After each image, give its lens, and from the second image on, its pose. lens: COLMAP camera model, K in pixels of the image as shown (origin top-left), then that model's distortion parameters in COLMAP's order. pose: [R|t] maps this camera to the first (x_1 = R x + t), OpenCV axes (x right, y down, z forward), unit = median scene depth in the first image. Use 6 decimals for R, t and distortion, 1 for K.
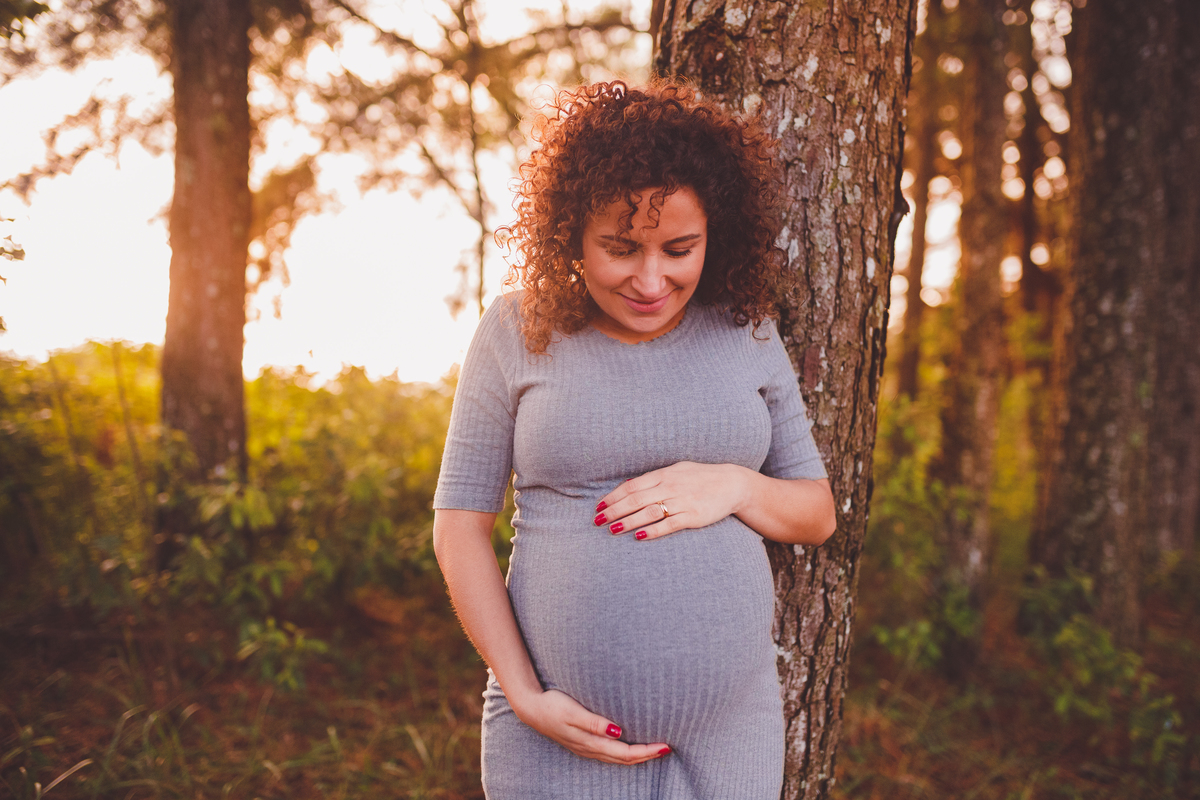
lens RADIAL K [[1228.4, 0, 600.0], [0, 1228.4, 400.0], [0, 0, 1]] dist [-0.000304, 0.017198]
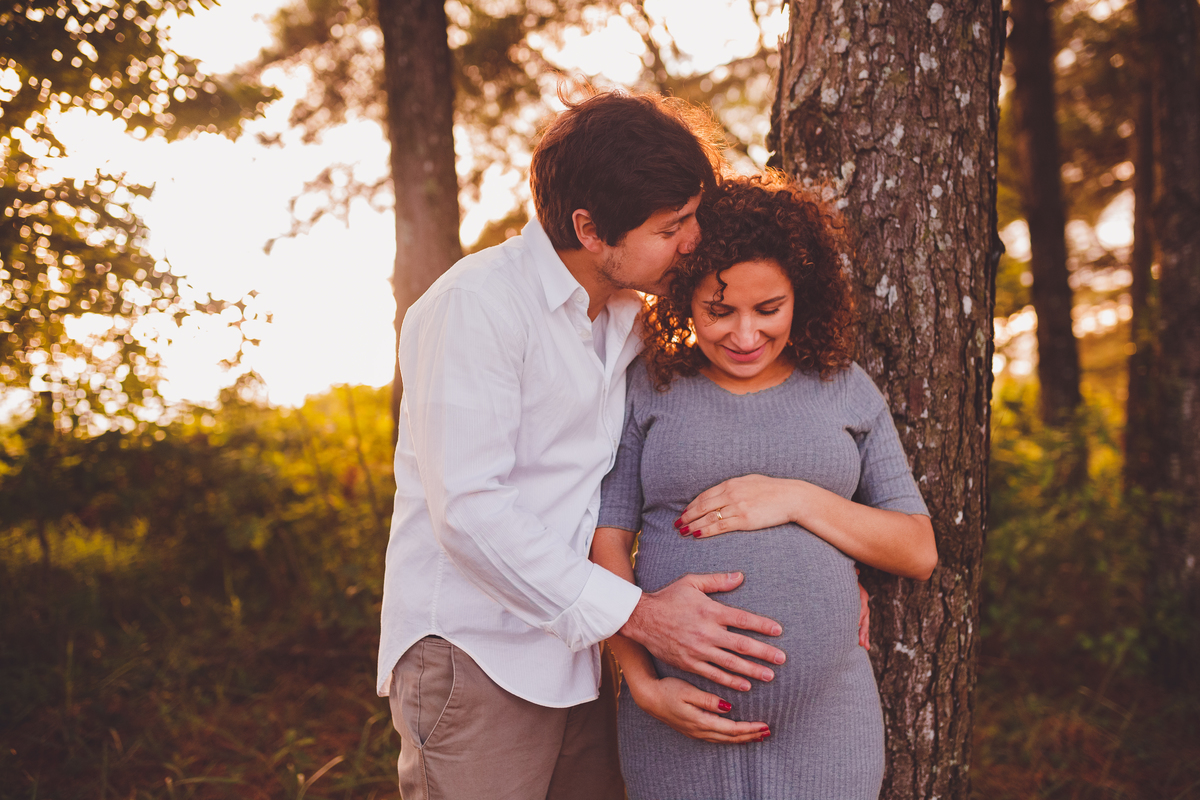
lens RADIAL K [[1272.3, 0, 600.0], [0, 1272.3, 400.0], [0, 0, 1]] dist [0.052997, 0.018381]
pose [[0.979261, -0.056154, -0.194665, 0.115087], [0.054312, 0.998414, -0.014795, -0.022026], [0.195188, 0.003915, 0.980758, -0.209053]]
